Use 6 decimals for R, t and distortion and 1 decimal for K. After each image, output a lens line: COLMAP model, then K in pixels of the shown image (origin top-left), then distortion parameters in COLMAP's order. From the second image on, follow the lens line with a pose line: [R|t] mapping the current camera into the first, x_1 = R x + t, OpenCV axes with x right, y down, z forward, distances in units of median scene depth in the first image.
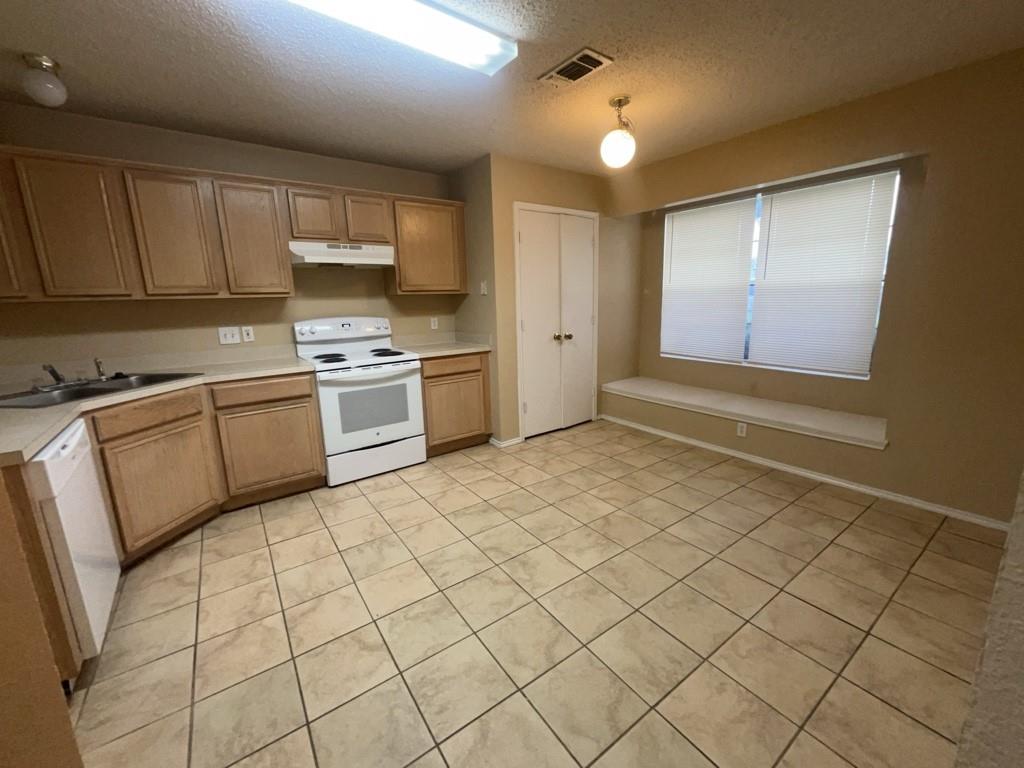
lens RADIAL K [[414.8, 0, 514.1], [0, 414.8, 384.0], [0, 0, 1]] dist [-0.000586, -0.000094]
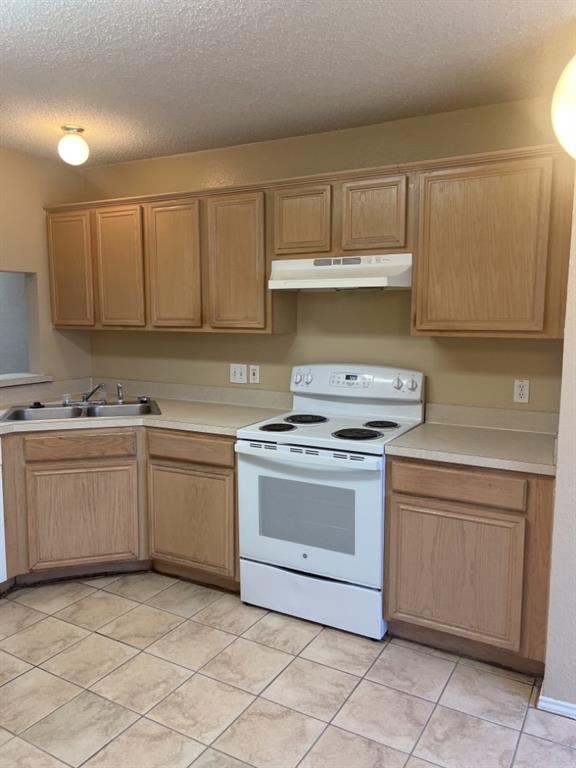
lens RADIAL K [[583.9, 0, 289.4], [0, 583.9, 383.4], [0, 0, 1]] dist [0.023895, -0.010038]
pose [[0.415850, 0.135504, -0.899282, 0.435463], [-0.193175, 0.979434, 0.058252, -0.188248], [0.888680, 0.149494, 0.433473, 0.582538]]
